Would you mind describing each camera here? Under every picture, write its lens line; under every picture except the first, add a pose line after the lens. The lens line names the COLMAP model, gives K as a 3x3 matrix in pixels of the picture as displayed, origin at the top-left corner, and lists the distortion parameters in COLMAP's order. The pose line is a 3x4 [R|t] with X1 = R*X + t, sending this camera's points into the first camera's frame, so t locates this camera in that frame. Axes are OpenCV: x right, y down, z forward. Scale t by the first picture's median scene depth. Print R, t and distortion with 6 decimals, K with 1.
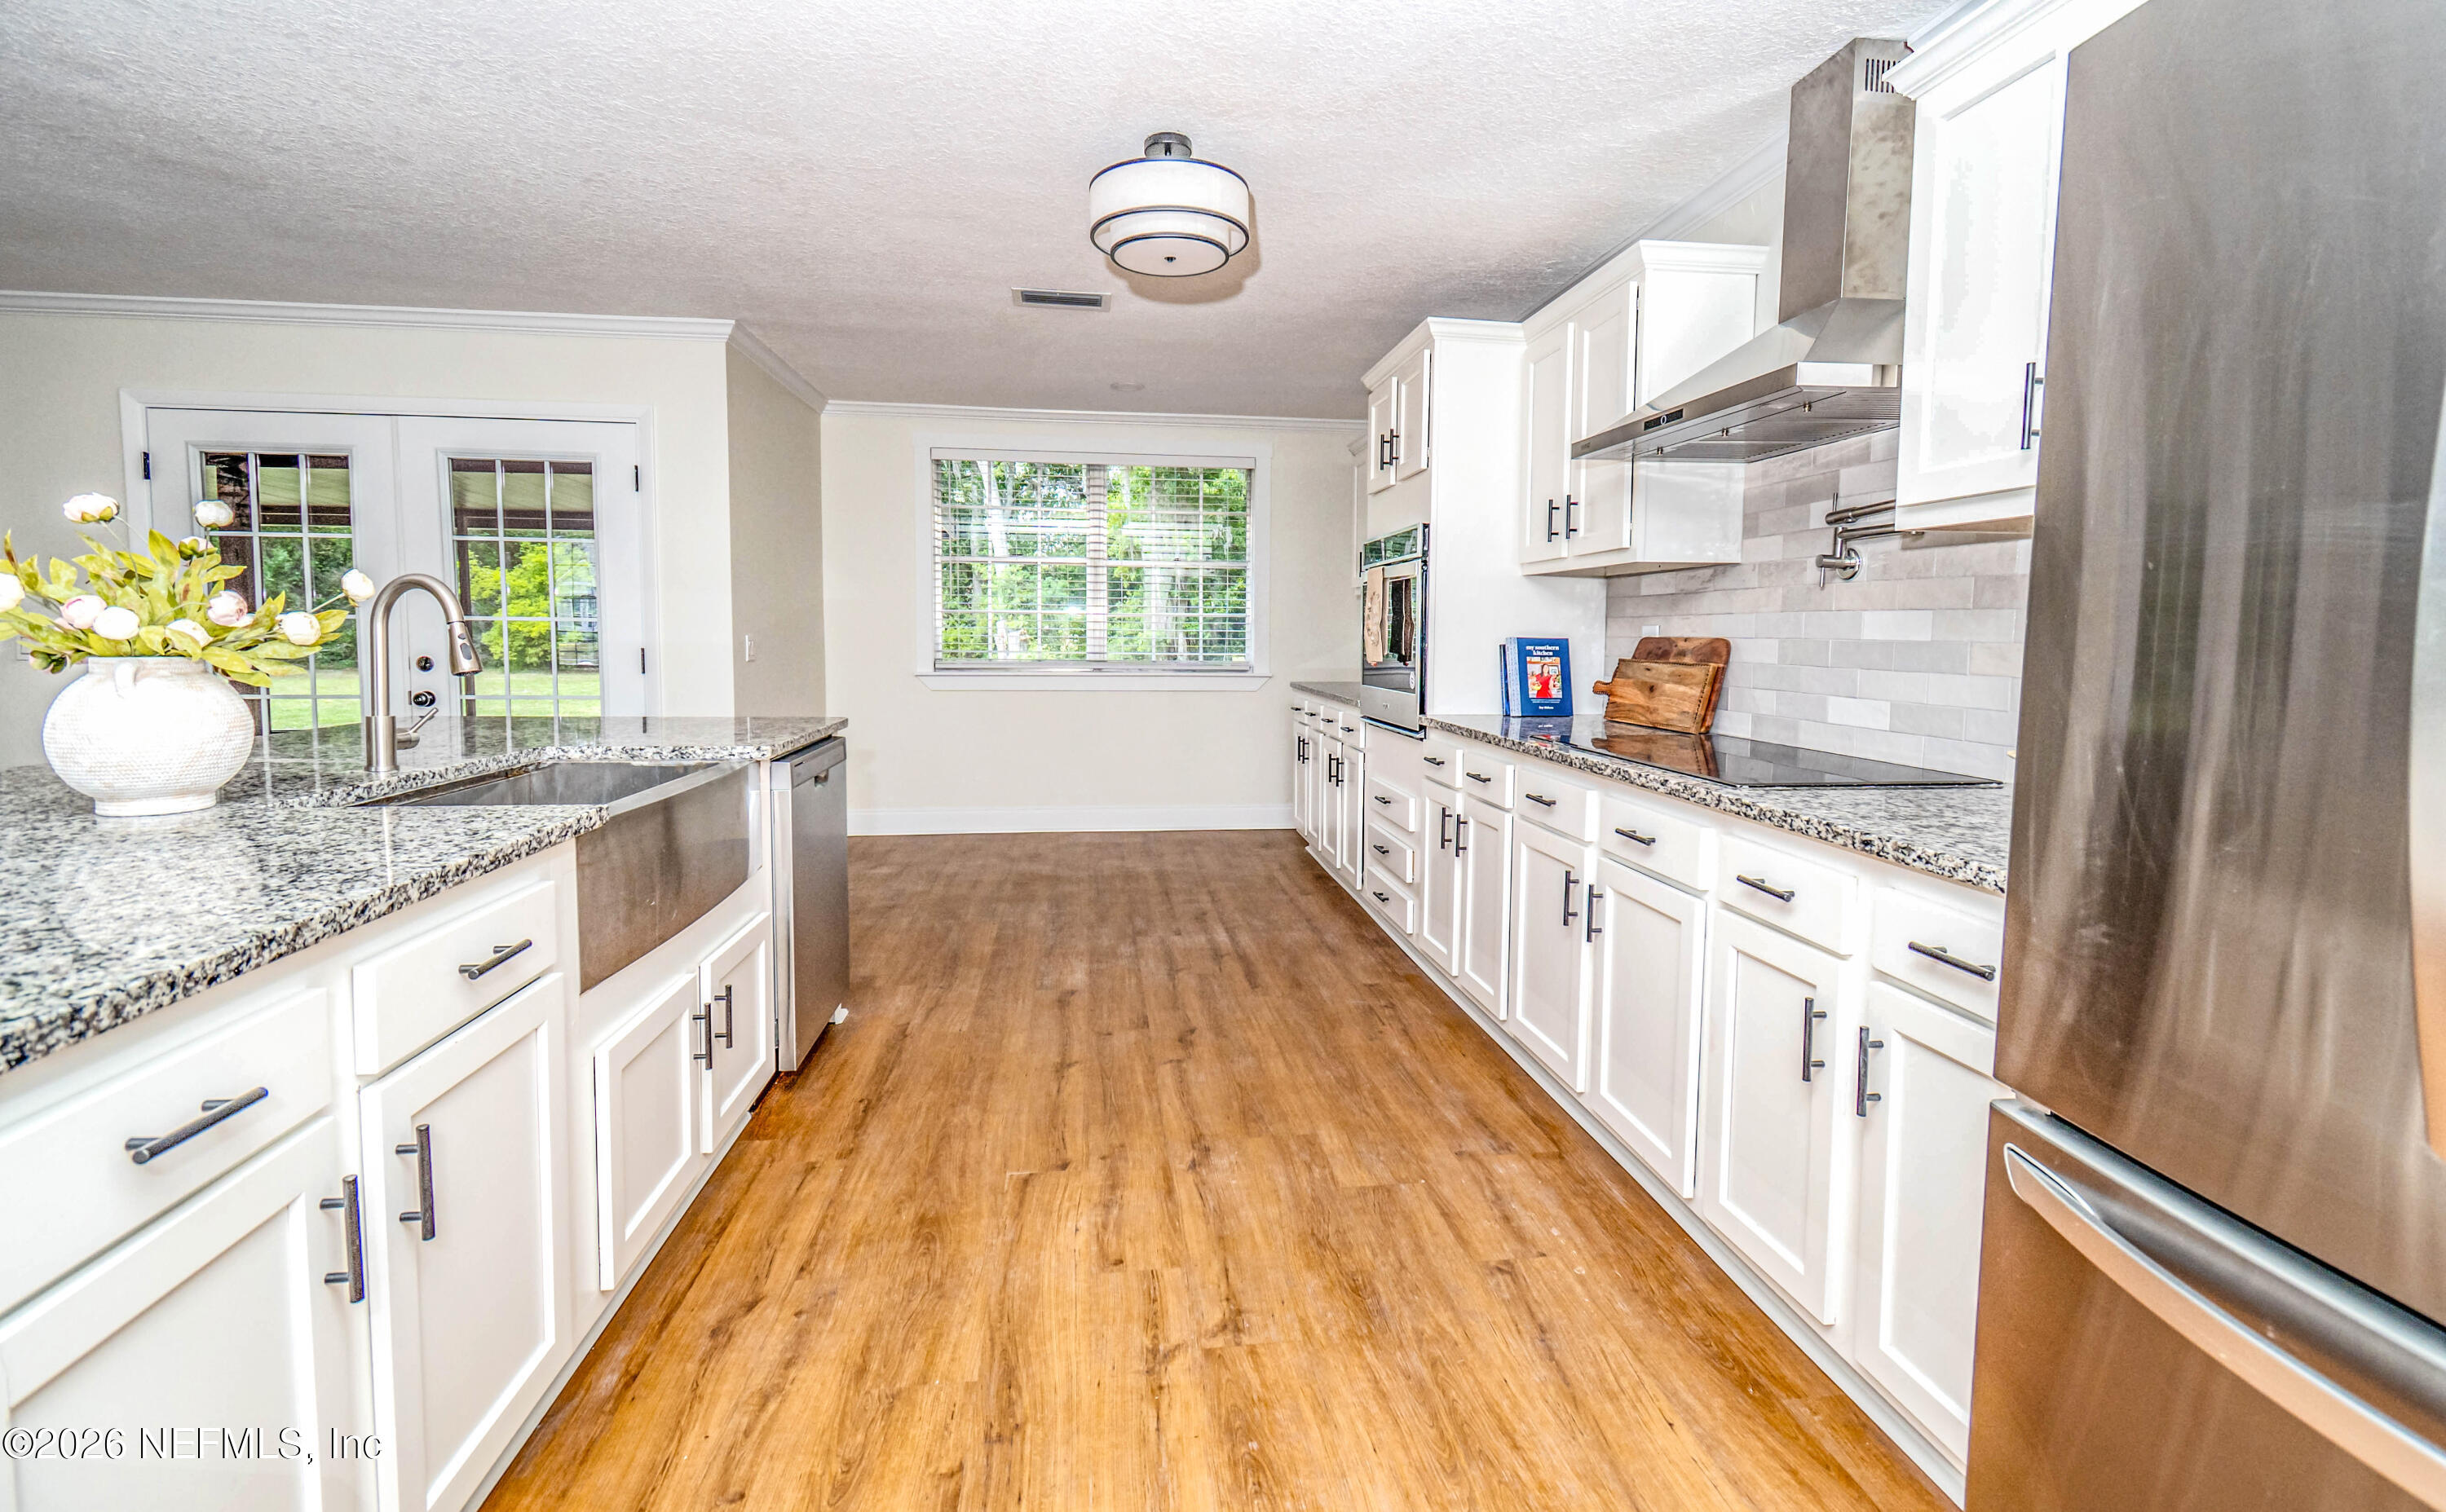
lens RADIAL K [[1087.9, 0, 1246.3], [0, 1087.9, 723.1], [0, 0, 1]] dist [-0.000690, -0.000205]
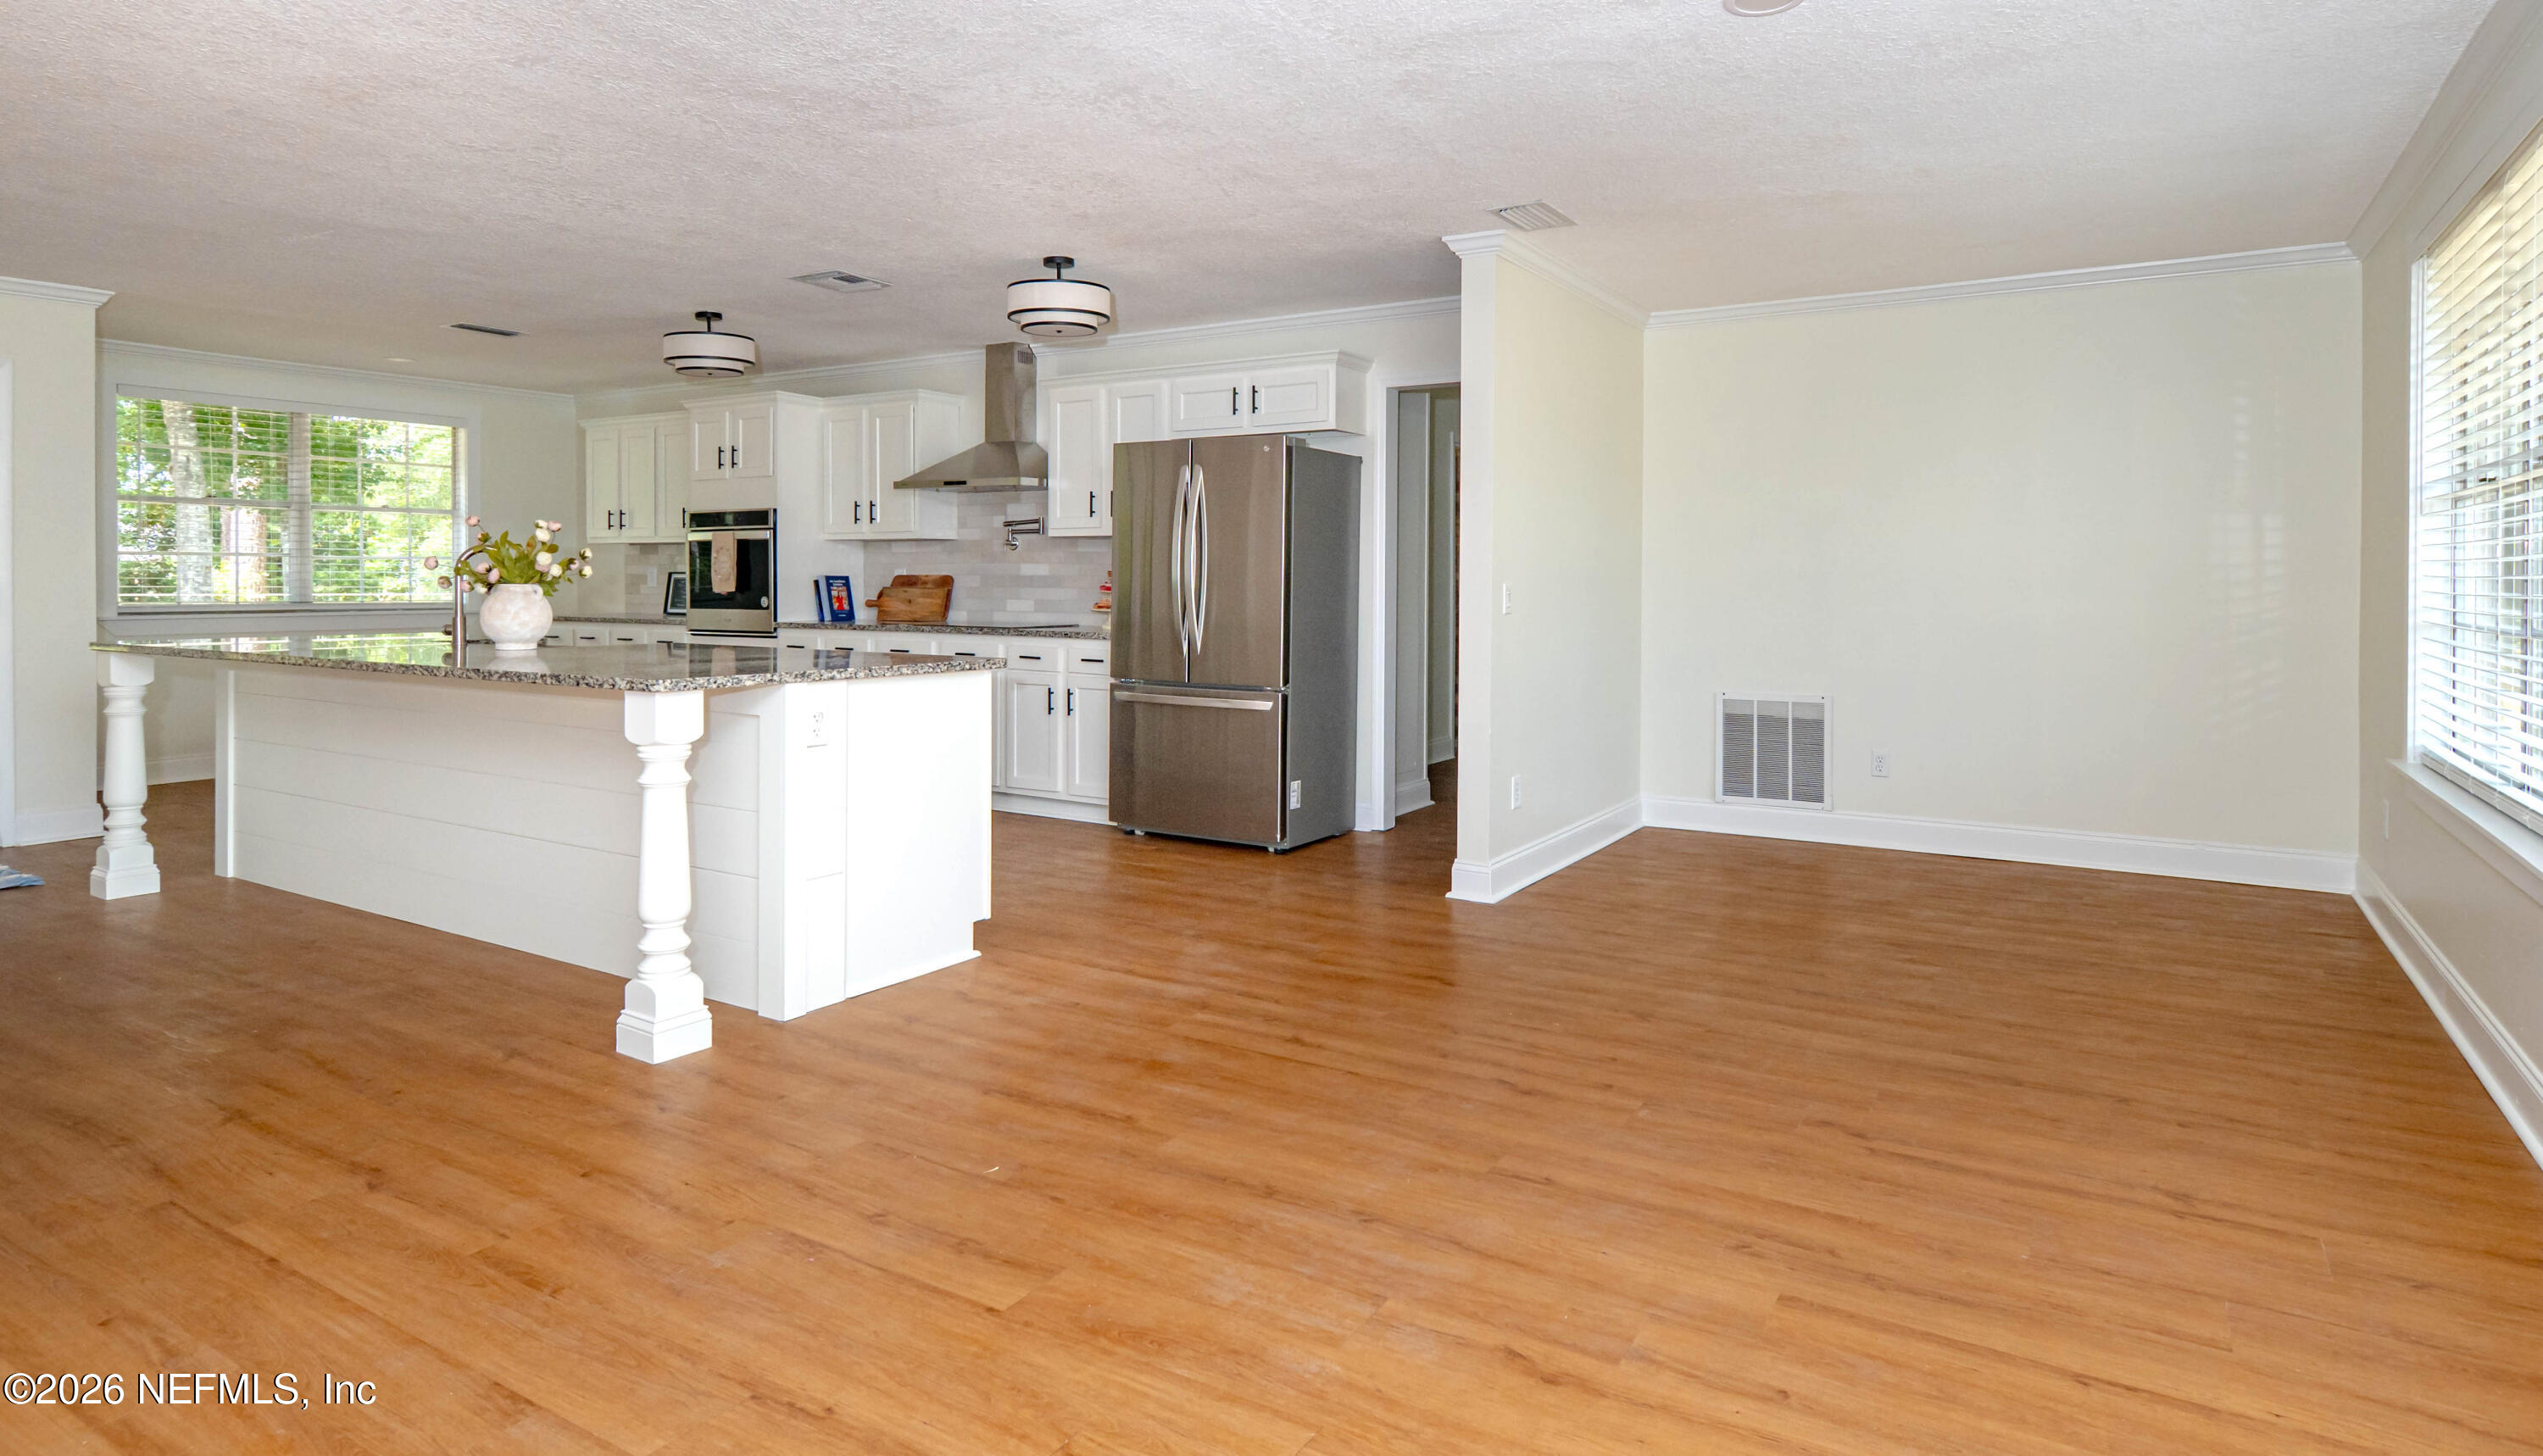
lens RADIAL K [[1380.5, 0, 1290.8], [0, 1380.5, 591.1], [0, 0, 1]] dist [-0.000439, -0.000012]
pose [[0.634449, -0.009586, 0.772906, -1.292168], [0.066421, 0.996901, -0.042157, 0.116199], [-0.770106, 0.078084, 0.633119, -1.270484]]
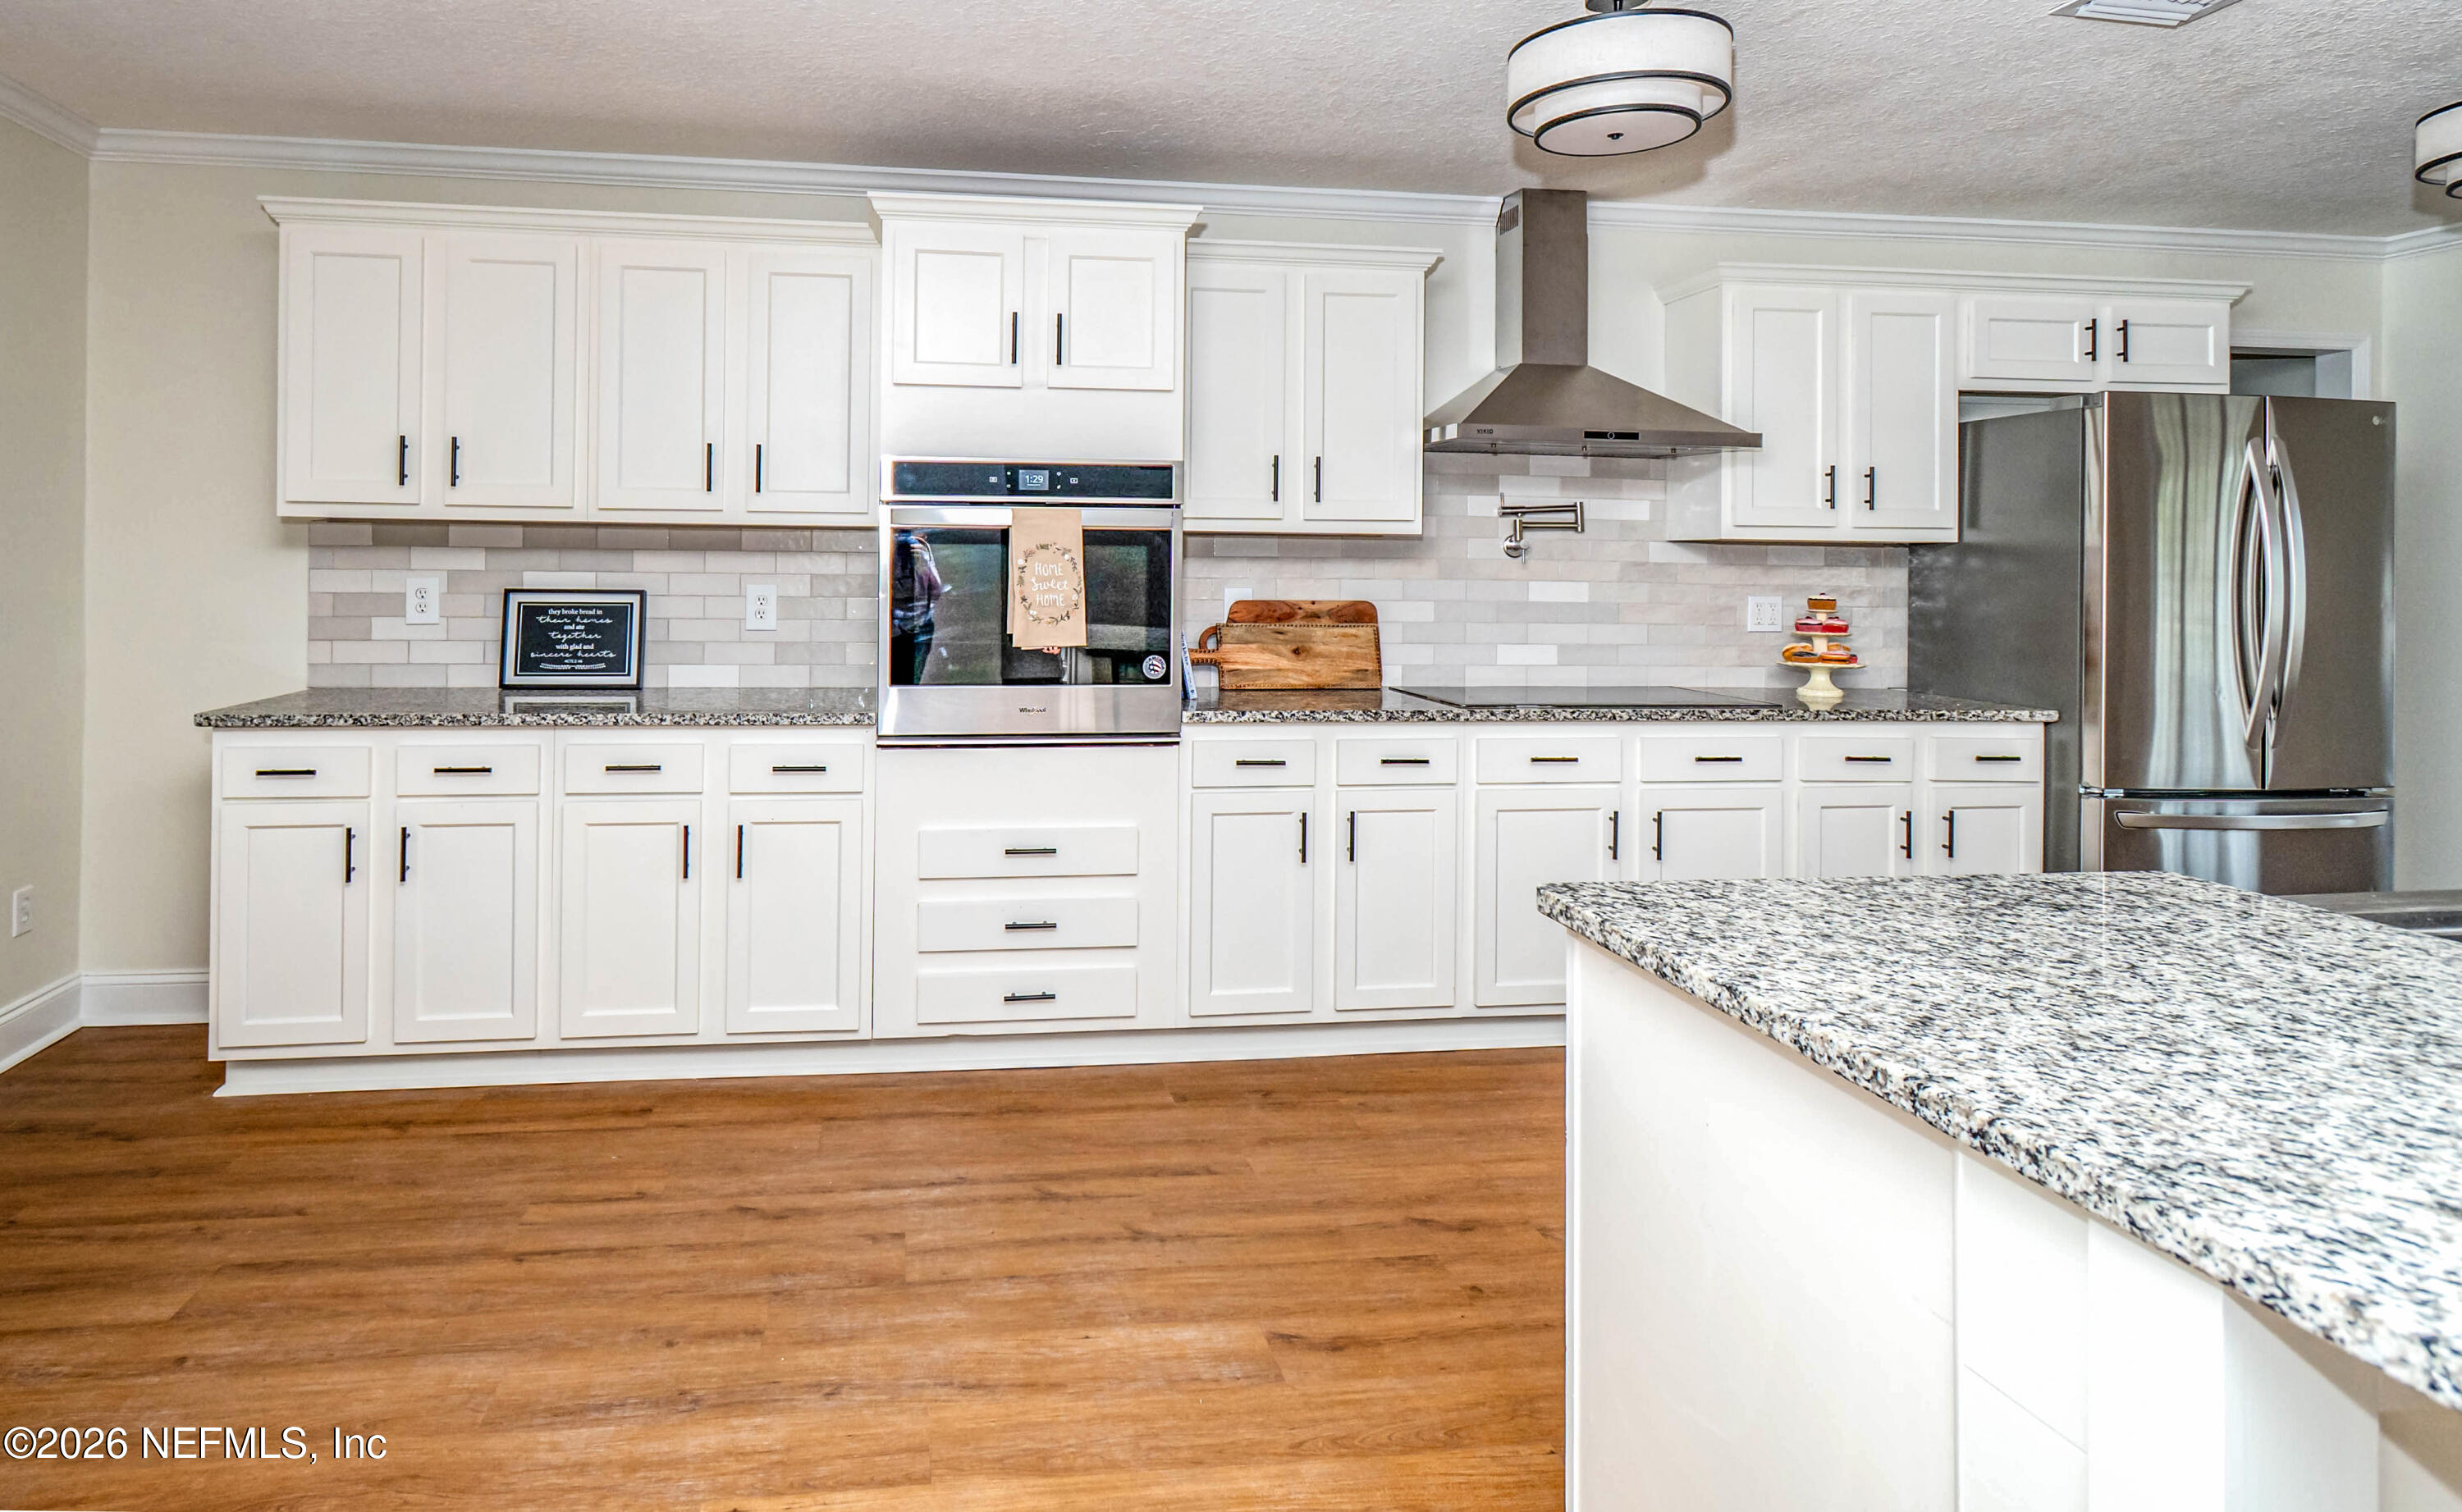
lens RADIAL K [[1328.1, 0, 1068.7], [0, 1328.1, 557.0], [0, 0, 1]] dist [0.006565, -0.002232]
pose [[0.020898, -0.000300, 0.999782, -1.027059], [0.075252, 0.997164, -0.001274, -0.158397], [-0.996946, 0.075262, 0.020861, 1.396321]]
